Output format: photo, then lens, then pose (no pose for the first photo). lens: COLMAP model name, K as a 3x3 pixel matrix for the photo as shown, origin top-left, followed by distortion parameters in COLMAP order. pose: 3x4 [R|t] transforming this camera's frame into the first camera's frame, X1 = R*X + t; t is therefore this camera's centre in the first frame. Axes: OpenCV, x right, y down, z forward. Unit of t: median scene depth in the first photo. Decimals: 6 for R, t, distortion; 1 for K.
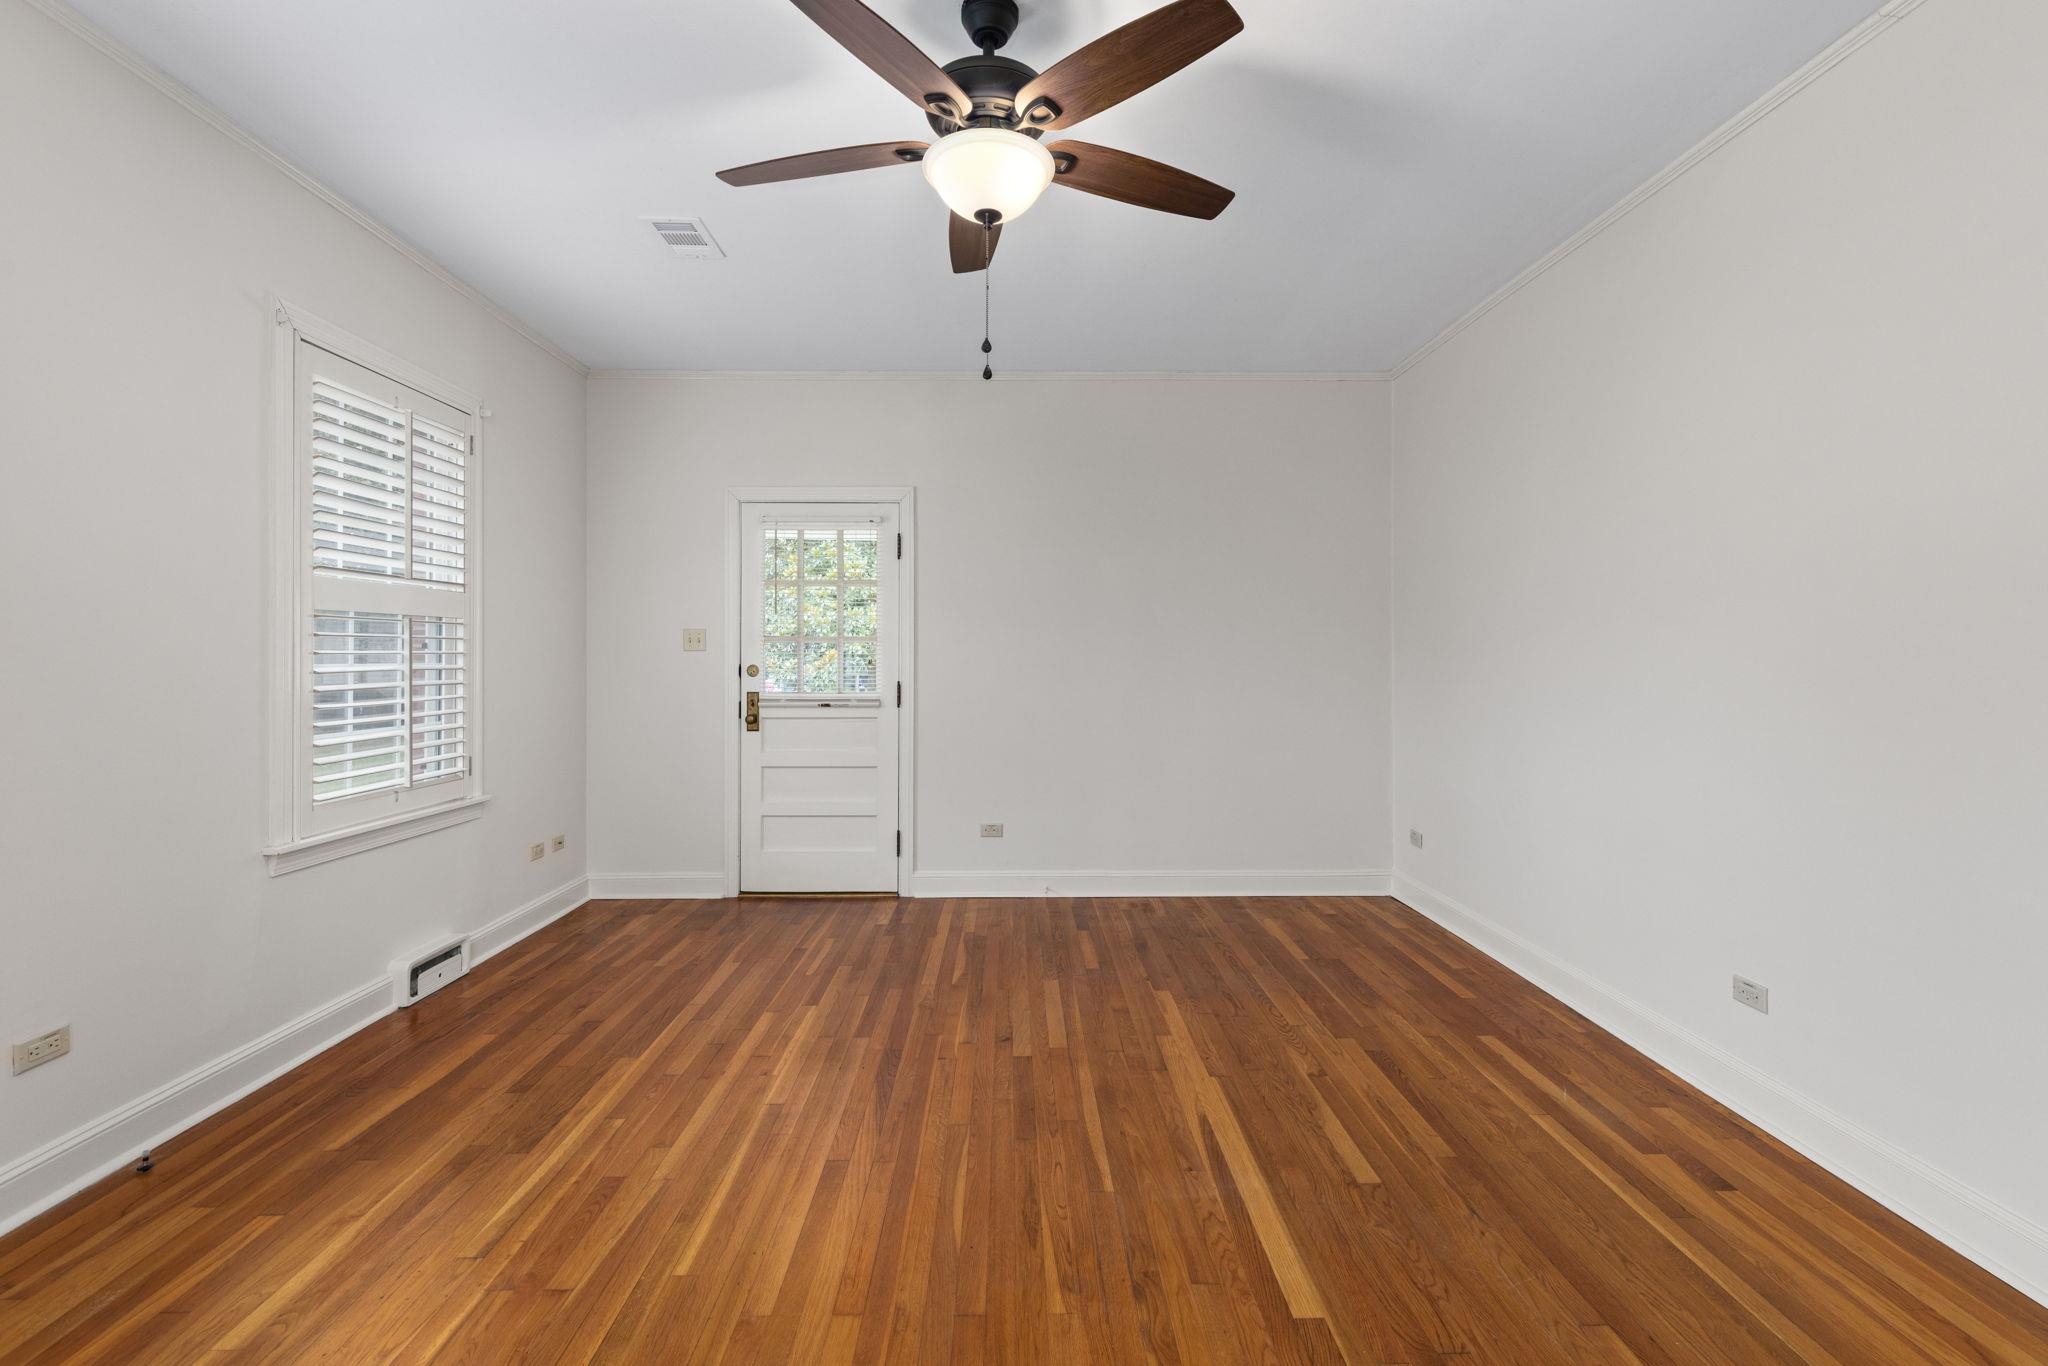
lens RADIAL K [[938.0, 0, 1024.1], [0, 938.0, 671.5], [0, 0, 1]] dist [0.002686, 0.000227]
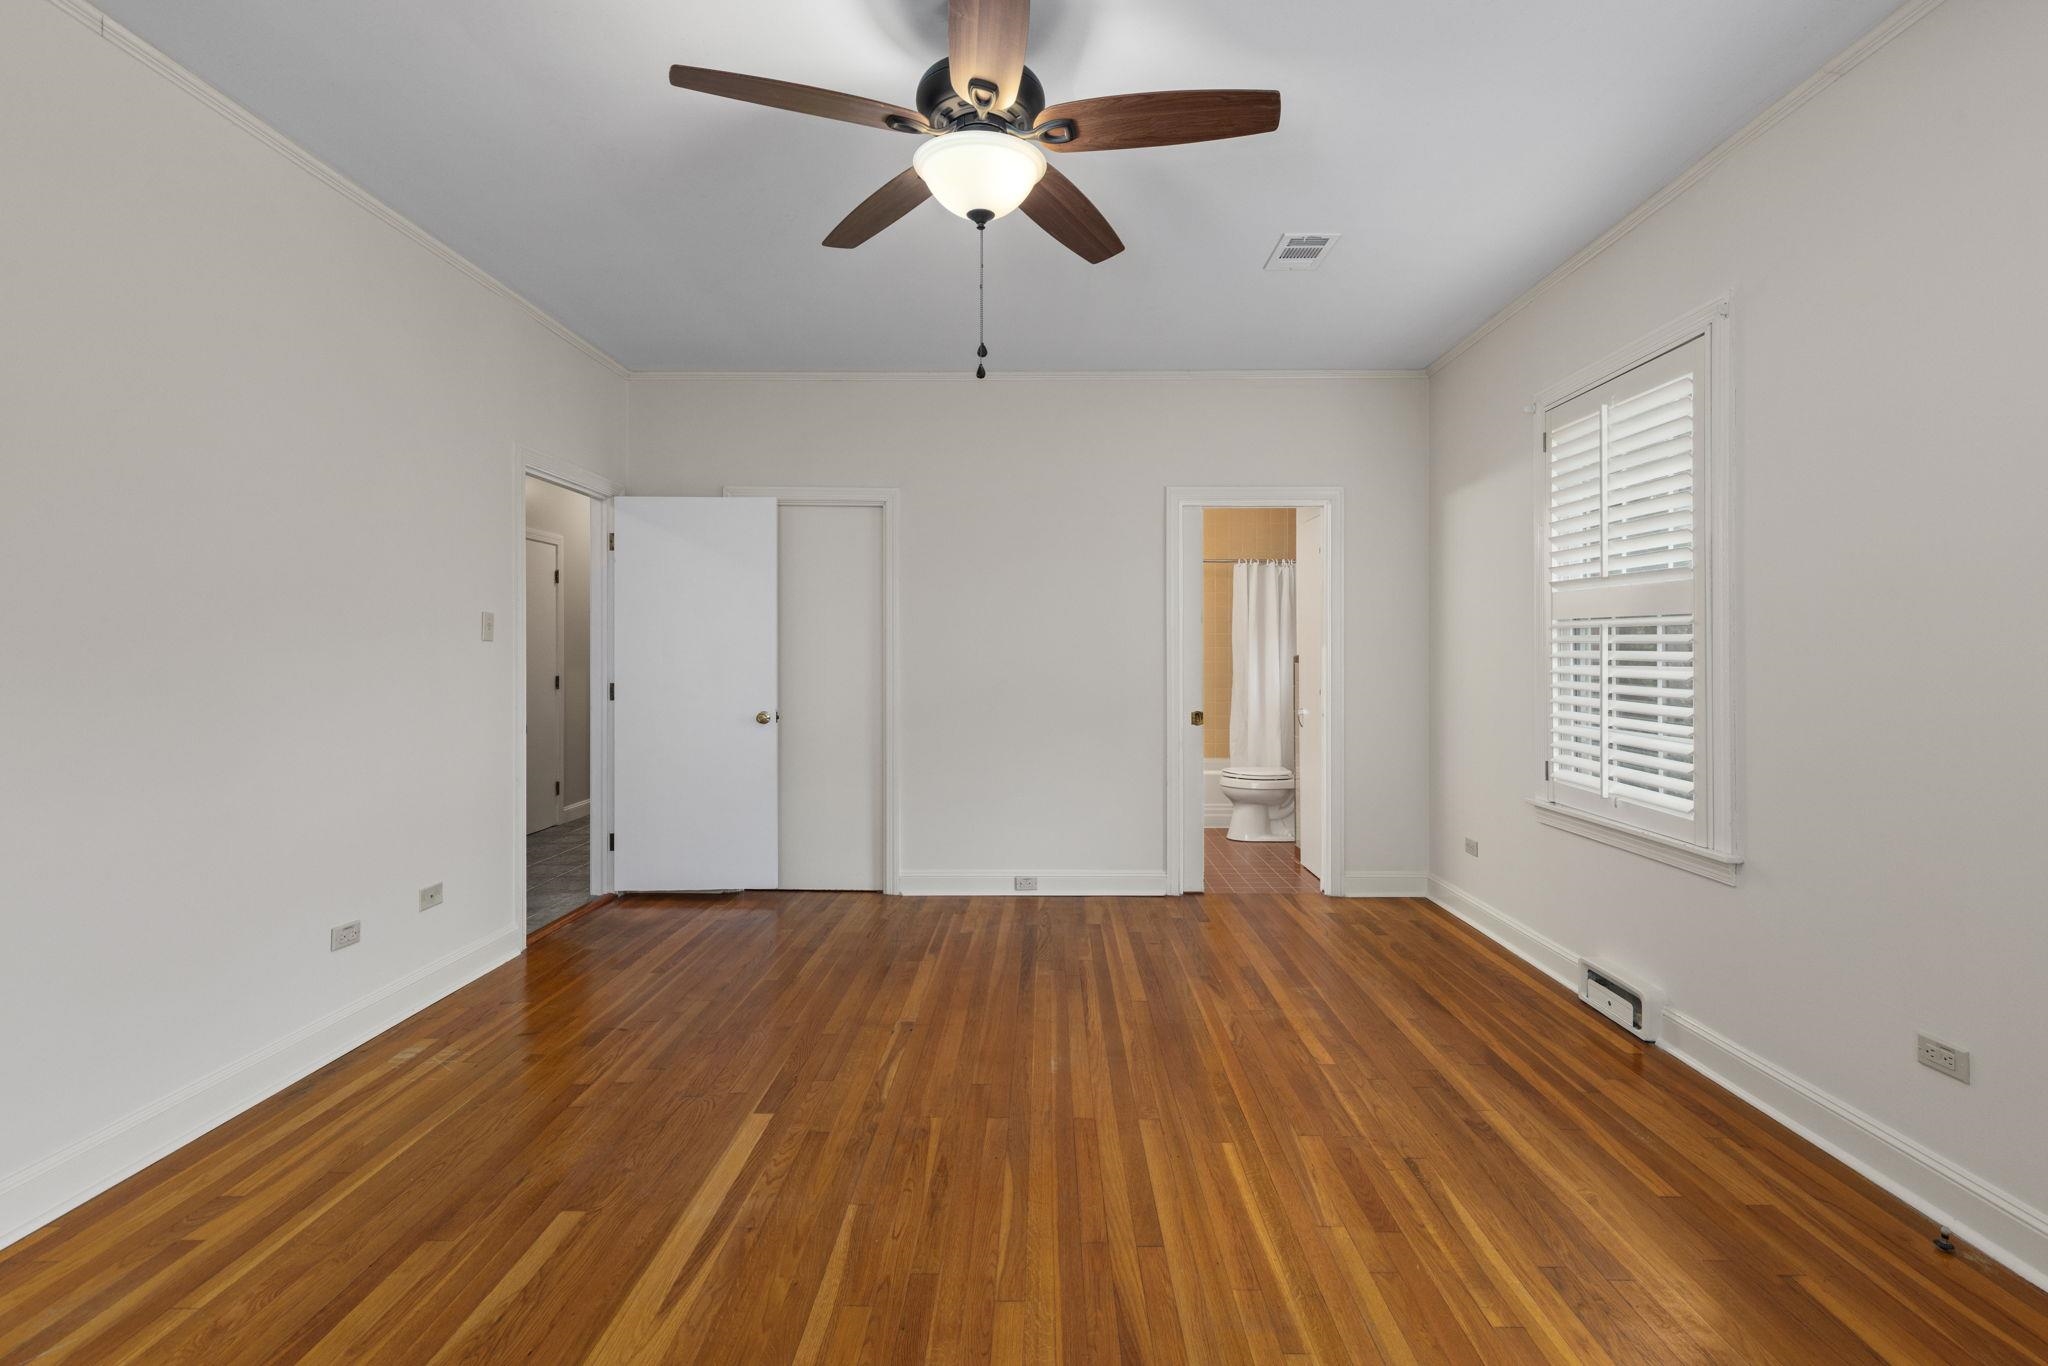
lens RADIAL K [[938.0, 0, 1019.2], [0, 938.0, 678.3], [0, 0, 1]] dist [0.002686, 0.000227]
pose [[-0.999067, -0.001790, 0.043152, -0.119265], [-0.000058, 0.999195, 0.040107, -0.030491], [-0.043189, 0.040067, -0.998263, 1.905651]]
